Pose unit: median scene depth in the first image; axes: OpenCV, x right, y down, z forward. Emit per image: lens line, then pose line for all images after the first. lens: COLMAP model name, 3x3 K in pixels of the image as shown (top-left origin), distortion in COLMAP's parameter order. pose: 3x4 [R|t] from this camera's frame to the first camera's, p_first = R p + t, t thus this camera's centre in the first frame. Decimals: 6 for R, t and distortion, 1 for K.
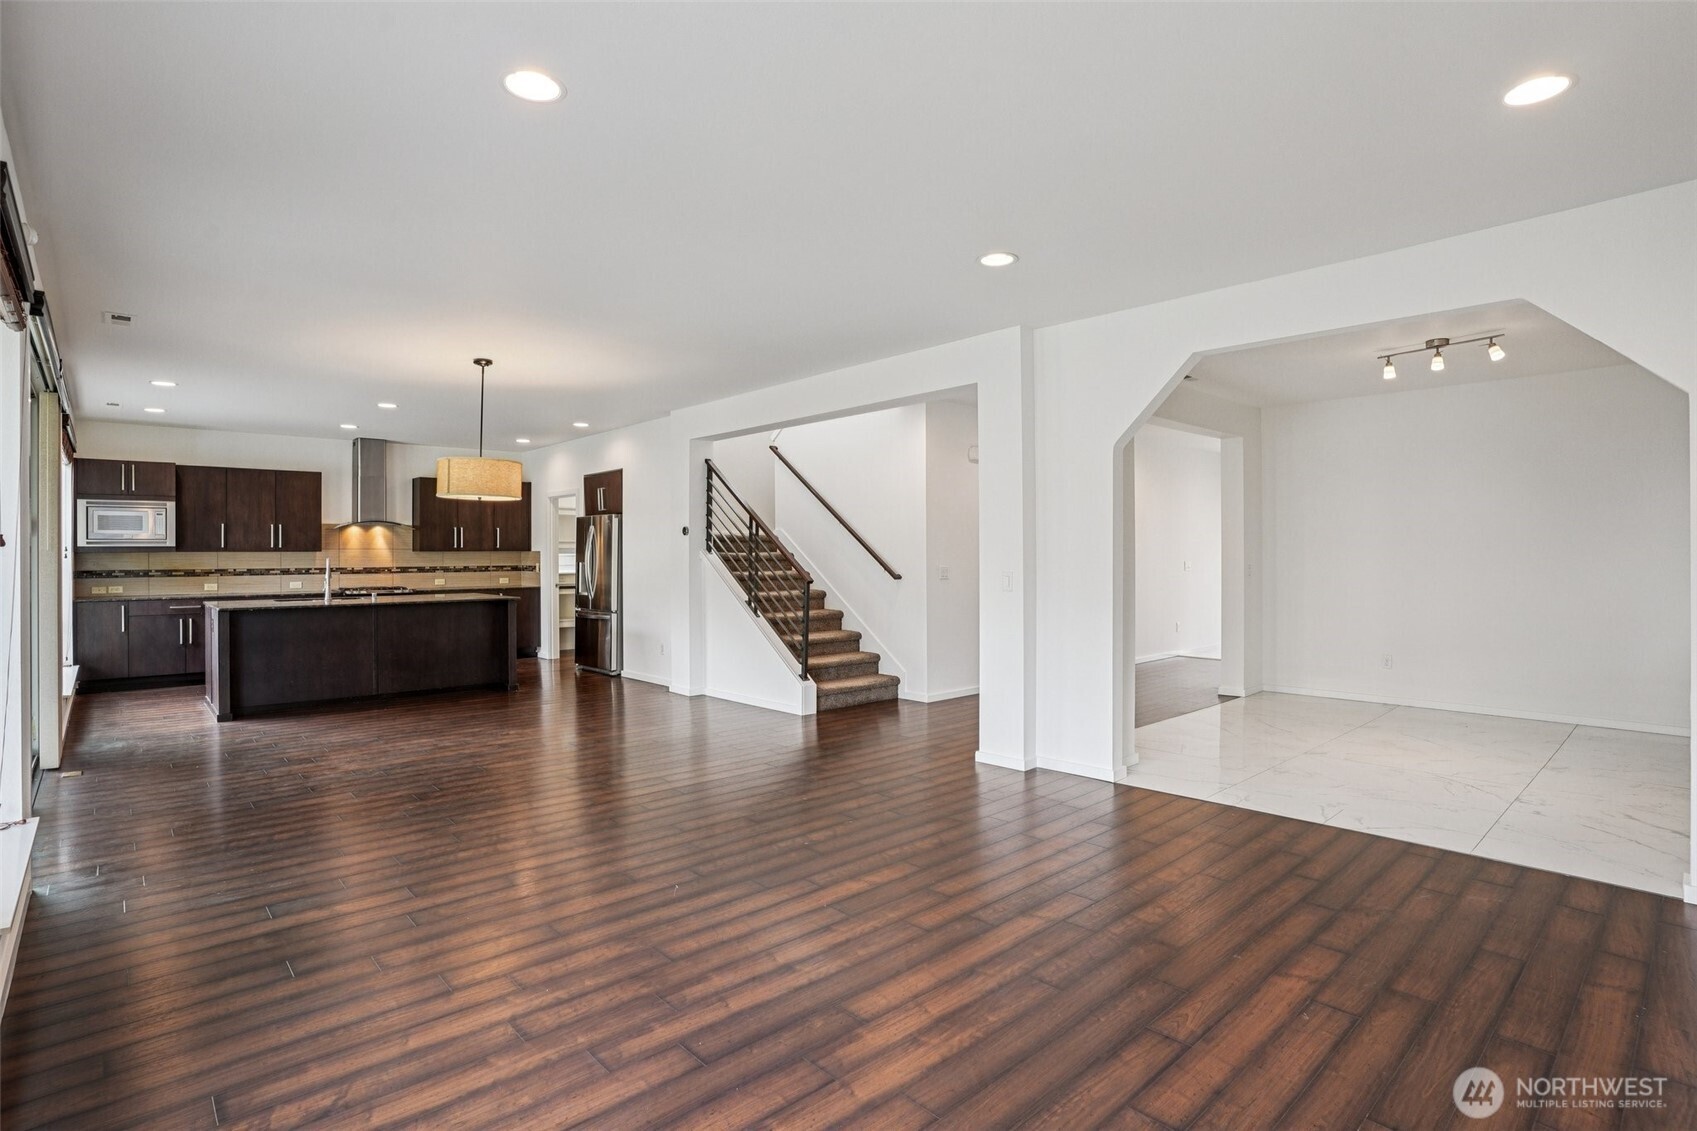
lens RADIAL K [[855.9, 0, 848.6], [0, 855.9, 554.7], [0, 0, 1]] dist [-0.060387, 0.027568]
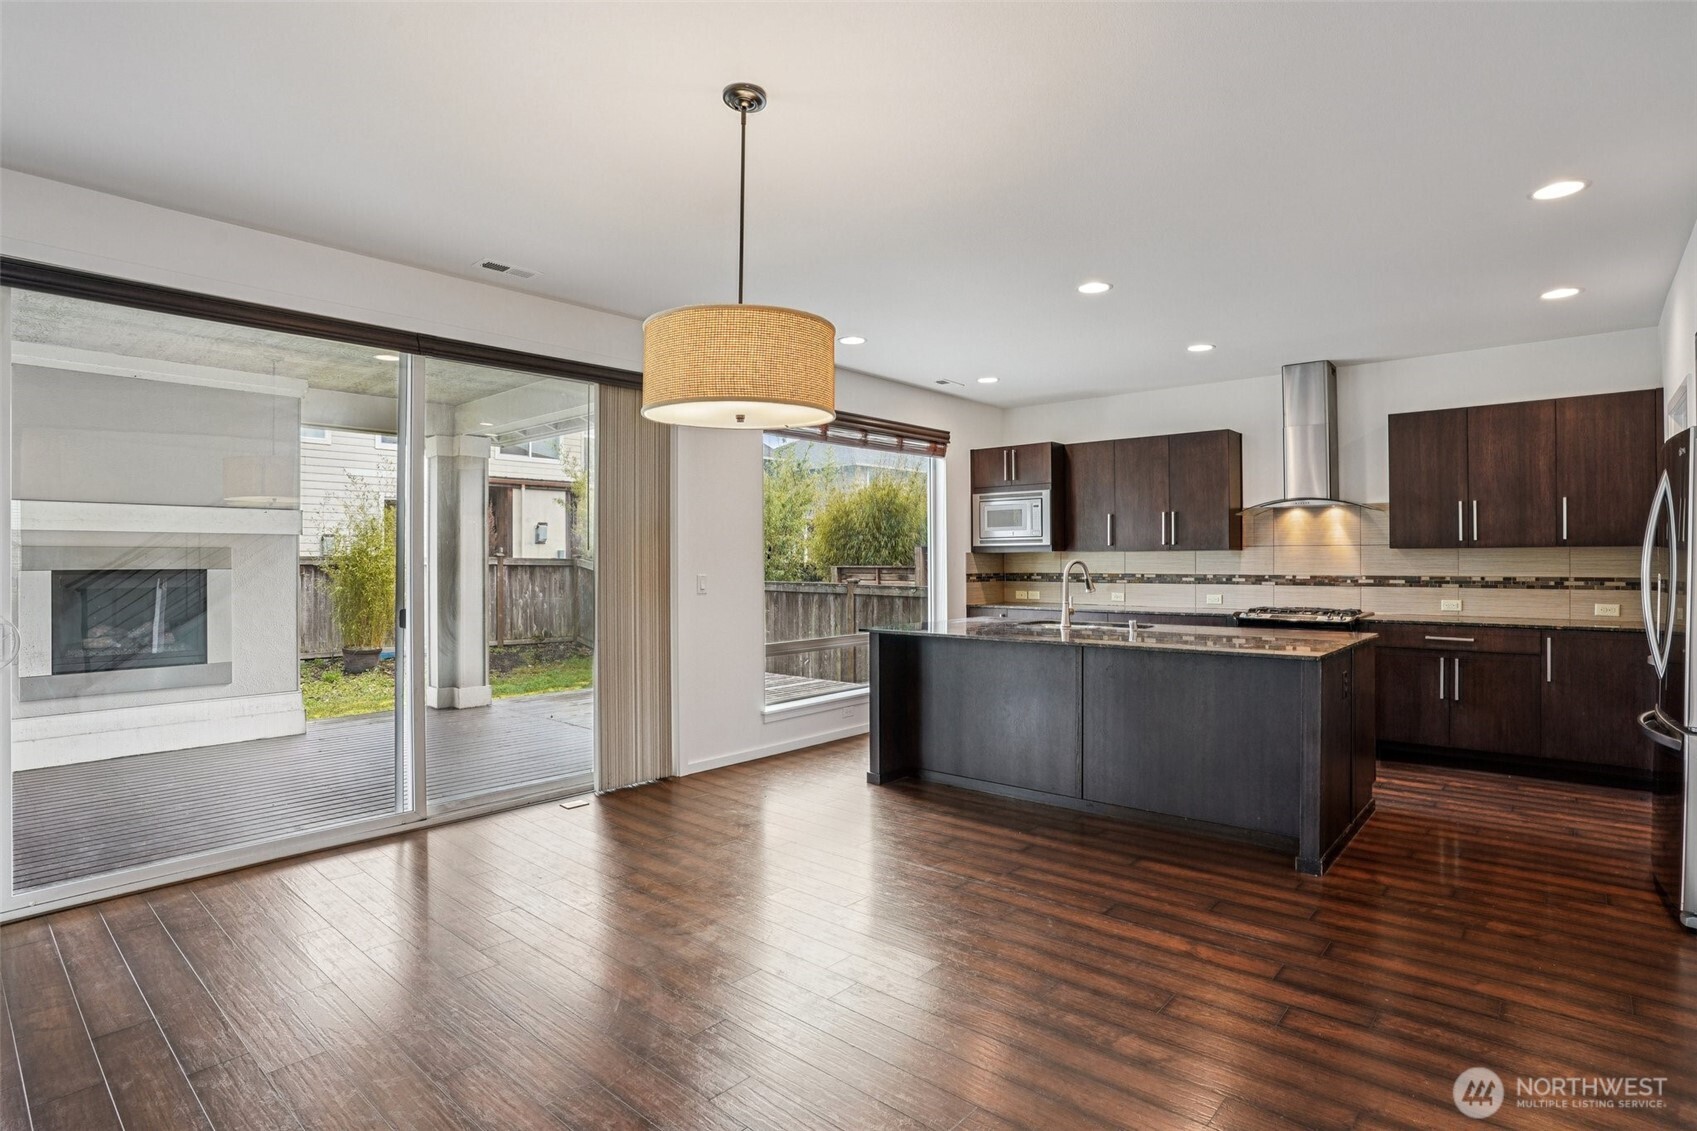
lens RADIAL K [[854.0, 0, 831.9], [0, 854.0, 561.5], [0, 0, 1]] dist [-0.048495, 0.000271]
pose [[0.106426, 0.006480, -0.994299, -0.006331], [0.001440, 0.999977, 0.006671, 0.000476], [0.994320, -0.002142, 0.106415, 0.649036]]
